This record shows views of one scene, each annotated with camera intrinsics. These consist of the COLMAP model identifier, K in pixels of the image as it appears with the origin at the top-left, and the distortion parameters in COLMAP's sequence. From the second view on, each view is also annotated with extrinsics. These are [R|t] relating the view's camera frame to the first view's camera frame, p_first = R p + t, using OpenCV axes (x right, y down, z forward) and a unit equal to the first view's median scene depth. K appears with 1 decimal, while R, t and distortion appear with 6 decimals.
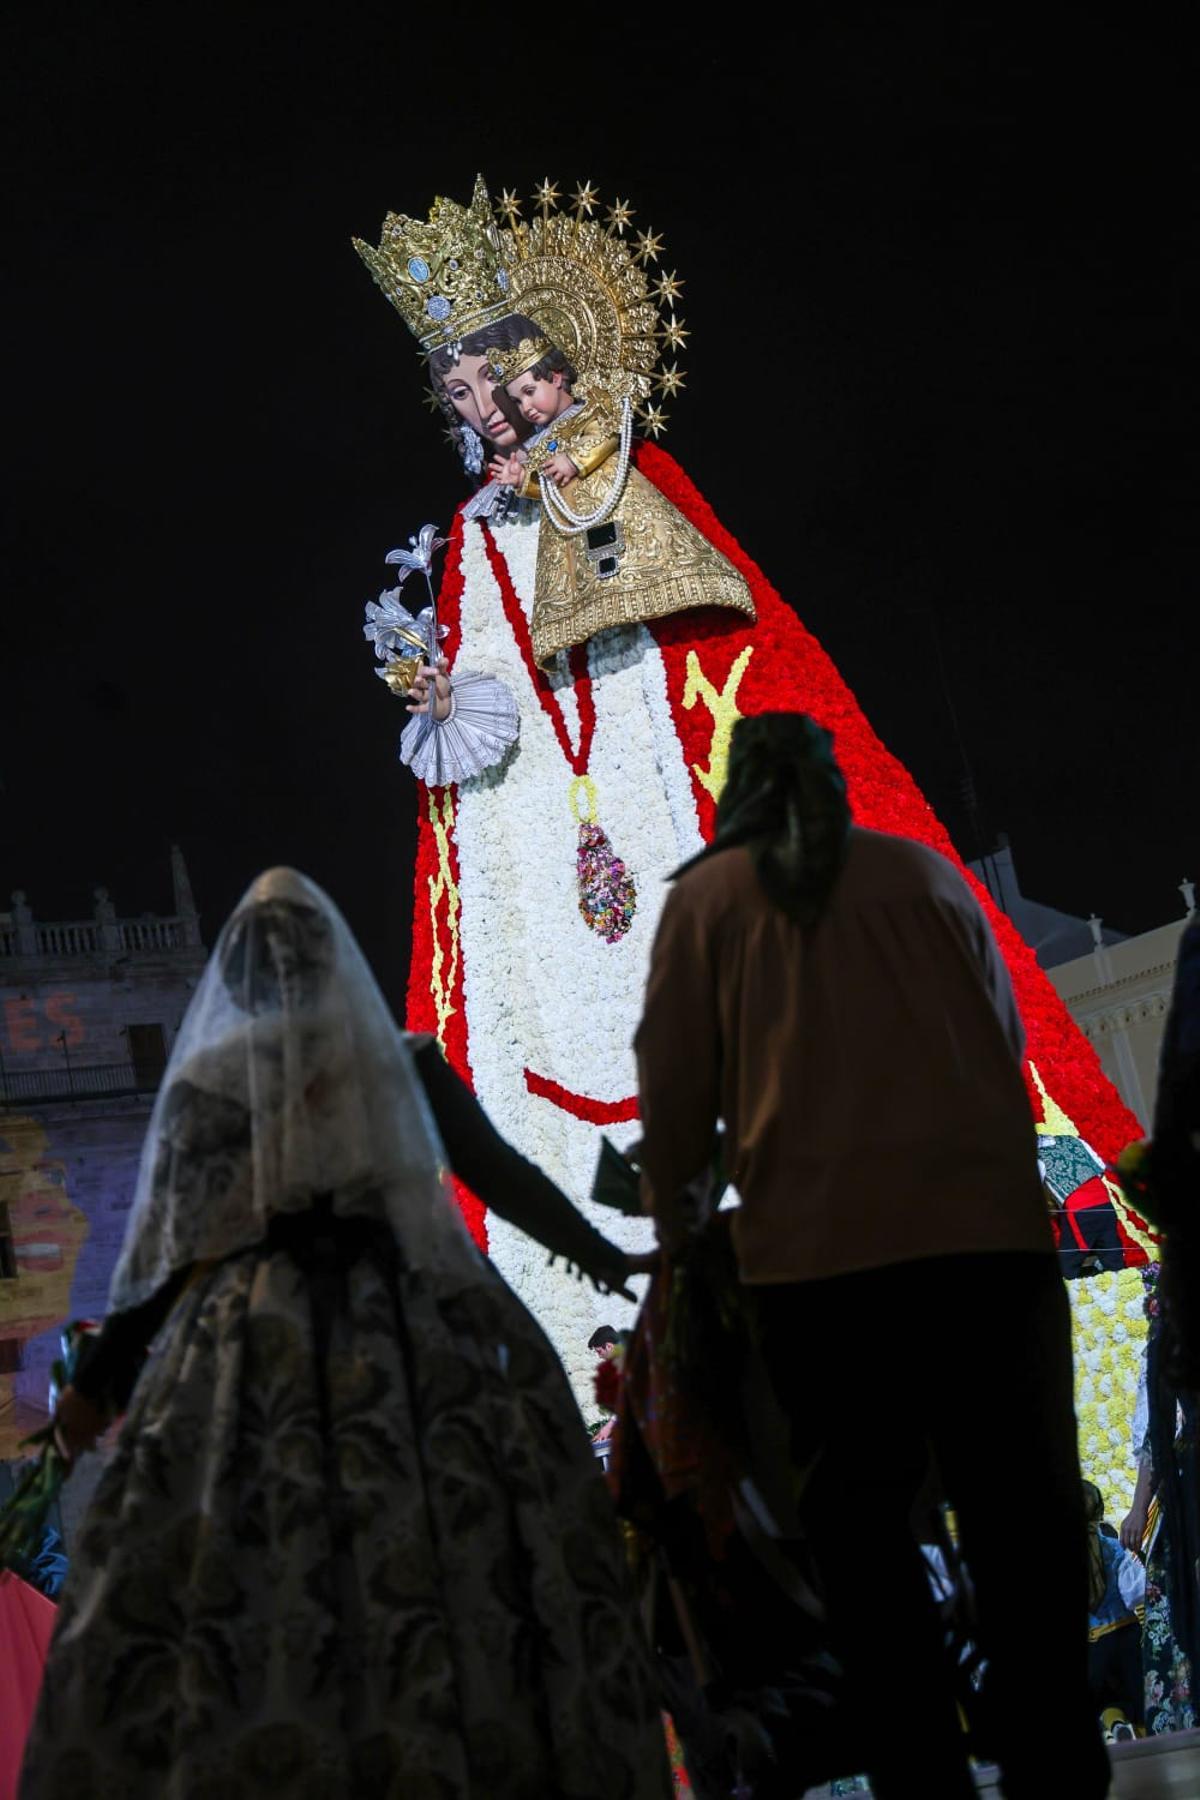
lens RADIAL K [[3010.2, 0, 592.4], [0, 3010.2, 914.3], [0, 0, 1]] dist [0.206225, 0.000000]
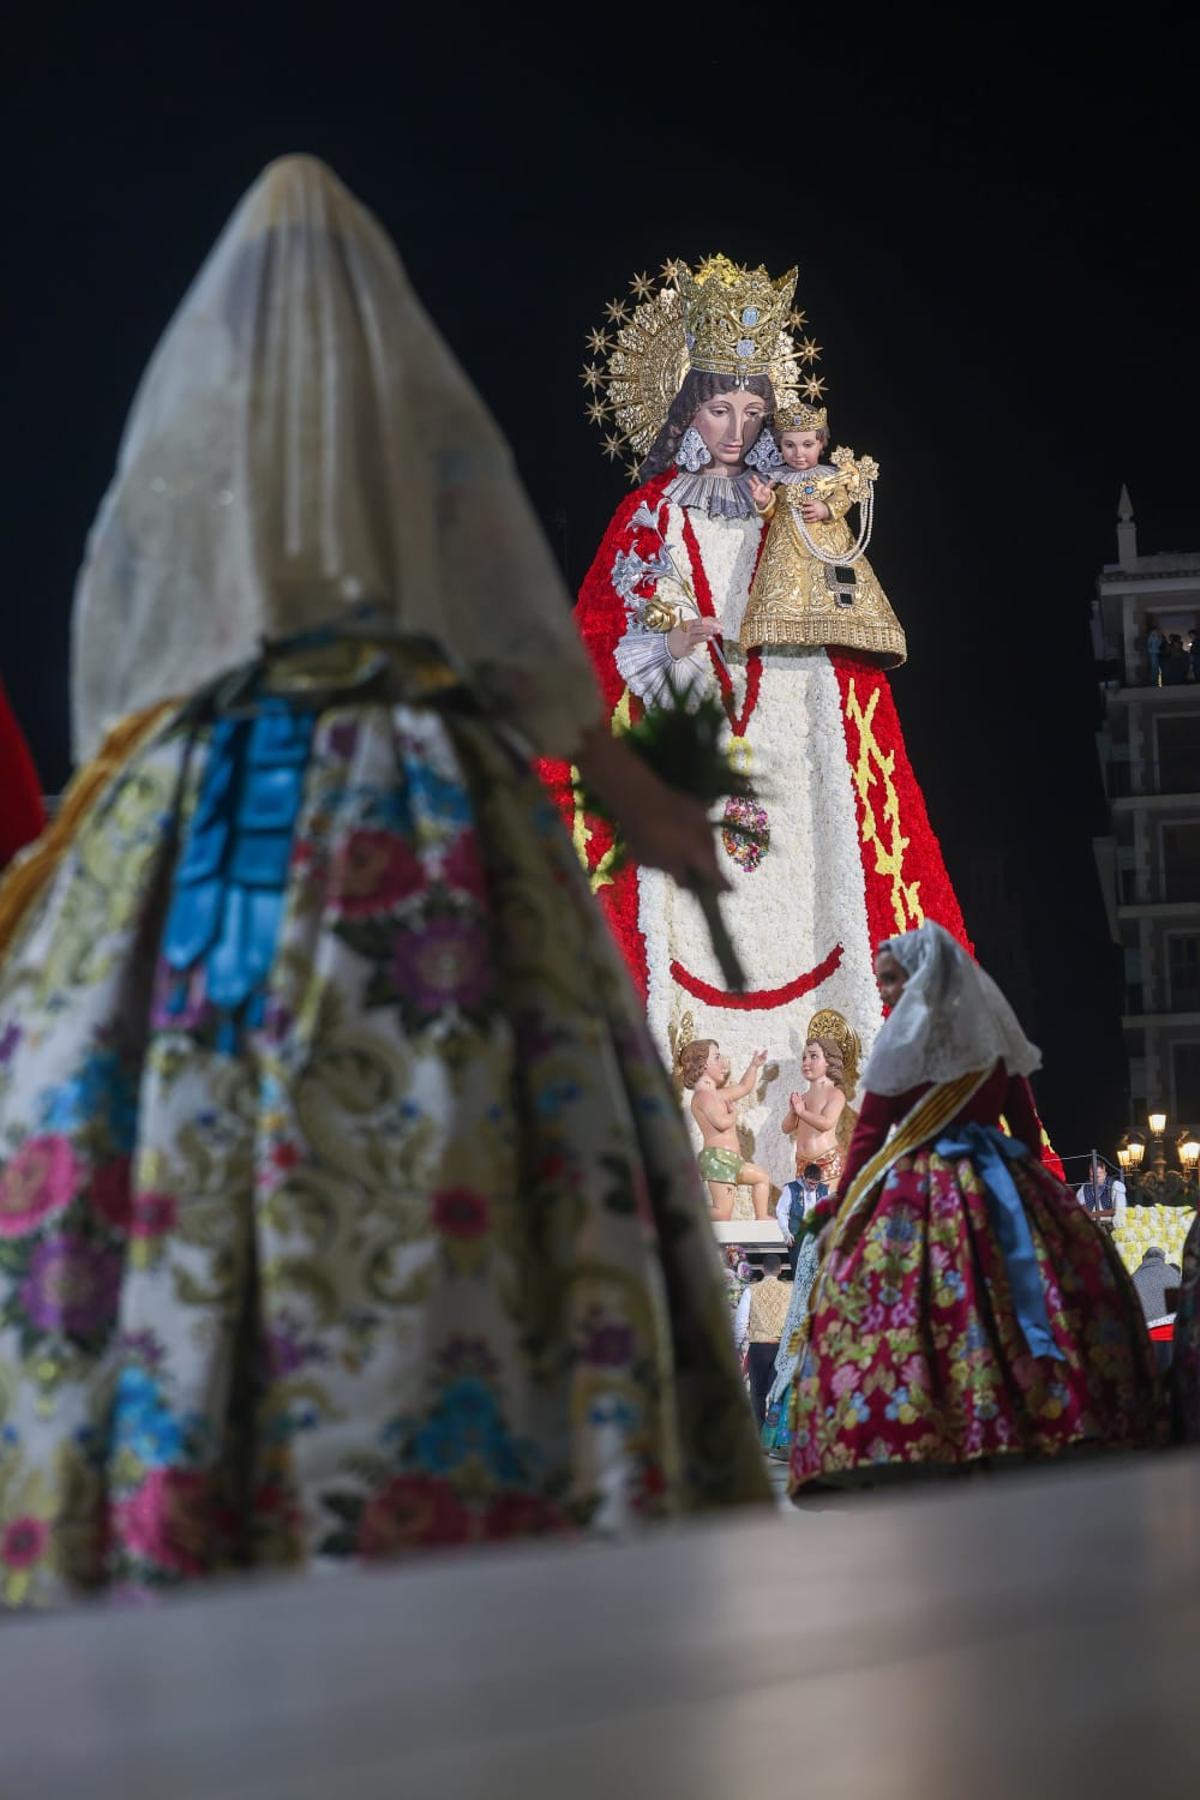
lens RADIAL K [[3607.2, 0, 585.3], [0, 3607.2, 895.1], [0, 0, 1]] dist [0.019326, 0.000000]
pose [[0.685275, 0.283907, 0.670668, -1.050395], [-0.275007, 0.953584, -0.122674, 0.222494], [-0.674366, -0.100373, 0.731543, -0.078199]]
